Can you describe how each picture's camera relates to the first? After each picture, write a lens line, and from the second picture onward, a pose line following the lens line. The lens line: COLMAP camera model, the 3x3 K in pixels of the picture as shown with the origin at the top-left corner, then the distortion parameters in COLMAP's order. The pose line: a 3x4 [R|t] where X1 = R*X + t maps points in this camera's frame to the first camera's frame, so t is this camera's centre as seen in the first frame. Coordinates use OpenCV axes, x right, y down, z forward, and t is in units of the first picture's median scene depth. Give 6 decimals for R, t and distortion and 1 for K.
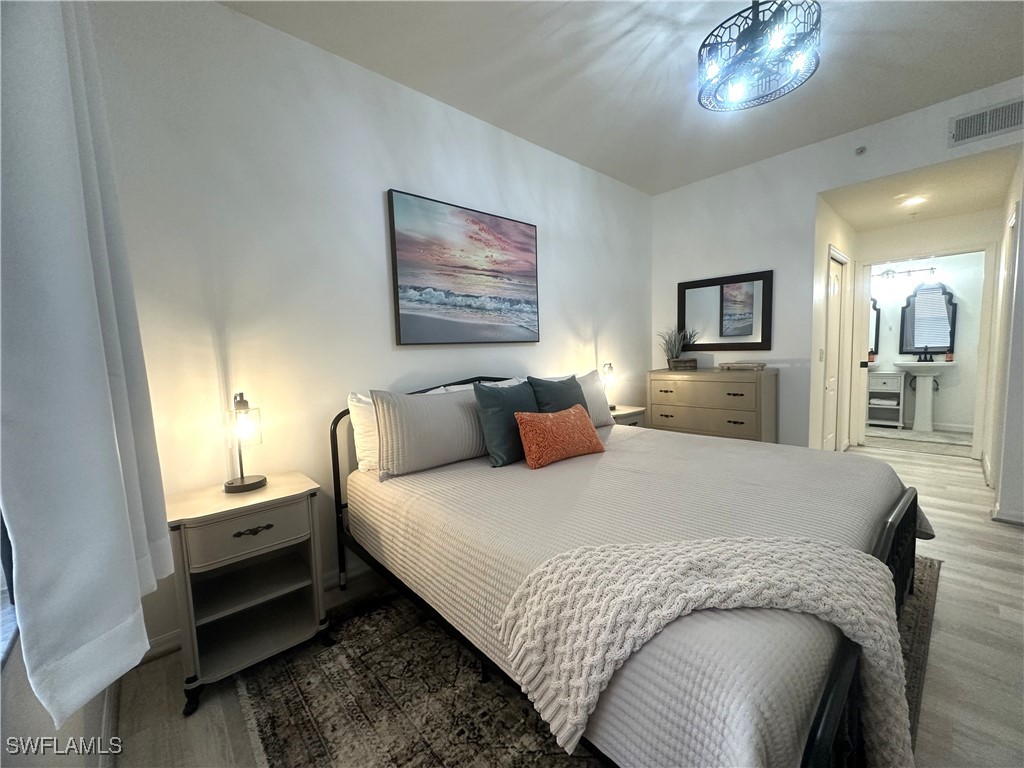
lens RADIAL K [[408.7, 0, 511.6], [0, 408.7, 382.1], [0, 0, 1]] dist [-0.004783, 0.000342]
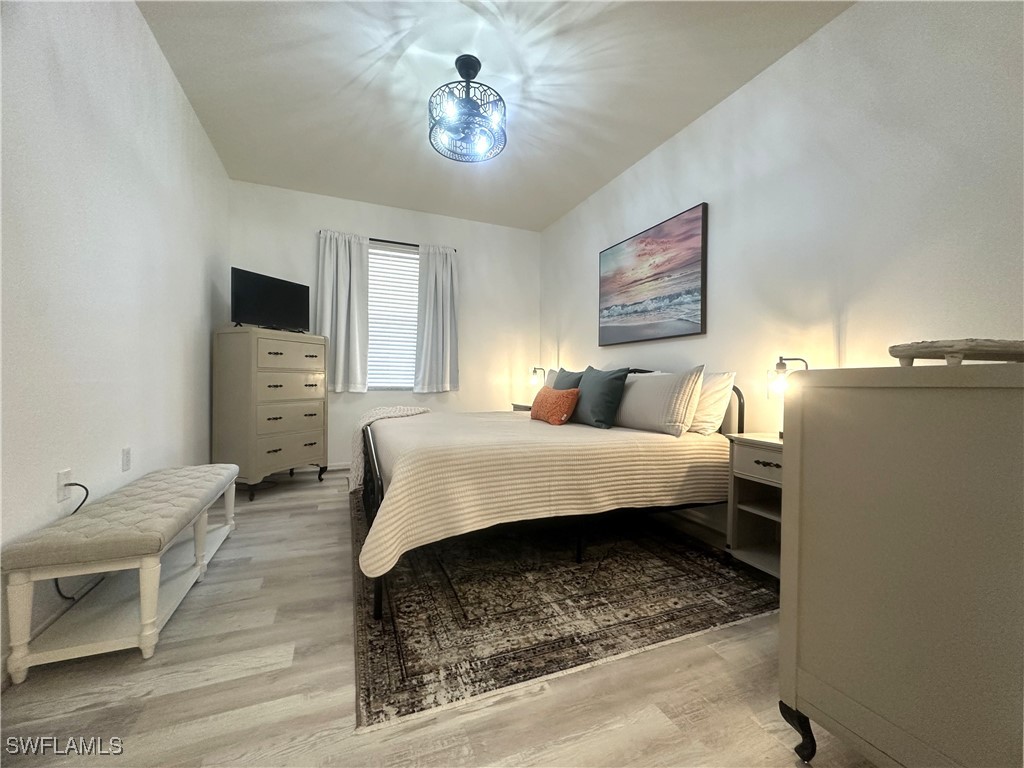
lens RADIAL K [[408.7, 0, 507.4], [0, 408.7, 384.9], [0, 0, 1]] dist [-0.004783, 0.000342]
pose [[-0.343175, 0.035100, -0.938616, 1.252142], [-0.082119, 0.994354, 0.067209, -0.017179], [0.935675, 0.100142, -0.338355, 1.123016]]
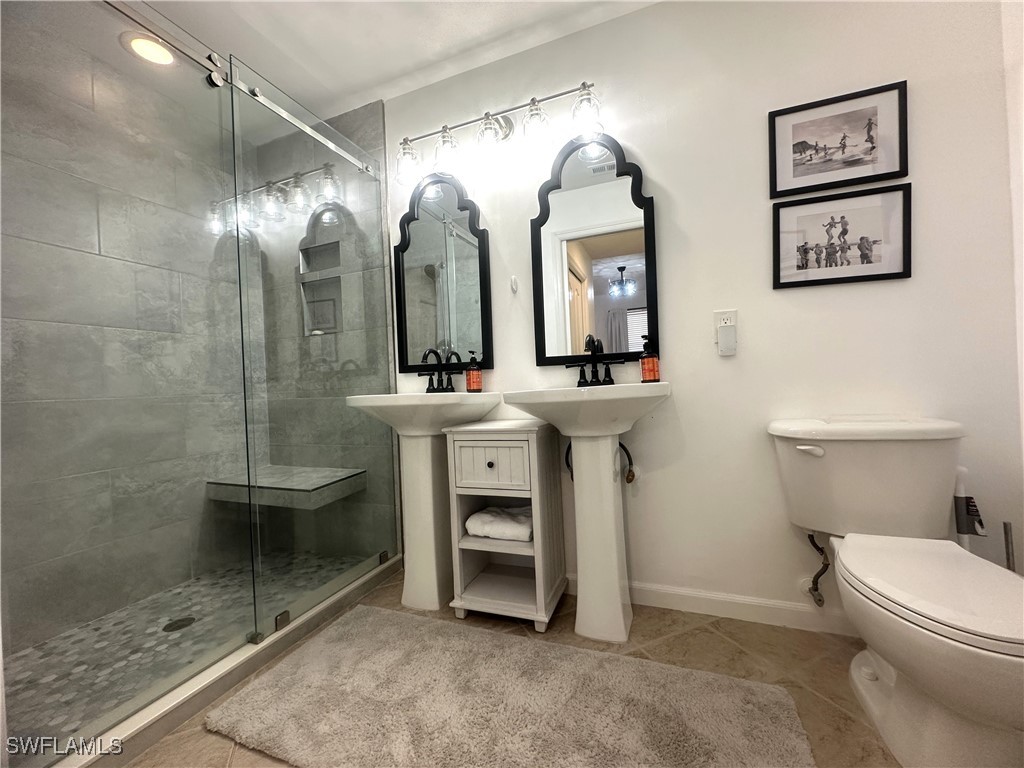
lens RADIAL K [[408.7, 0, 509.1], [0, 408.7, 387.8], [0, 0, 1]] dist [-0.004783, 0.000342]
pose [[0.894893, -0.014373, 0.446048, 0.456336], [0.056413, 0.995107, -0.081114, -0.015421], [-0.442700, 0.097751, 0.891326, 0.418905]]
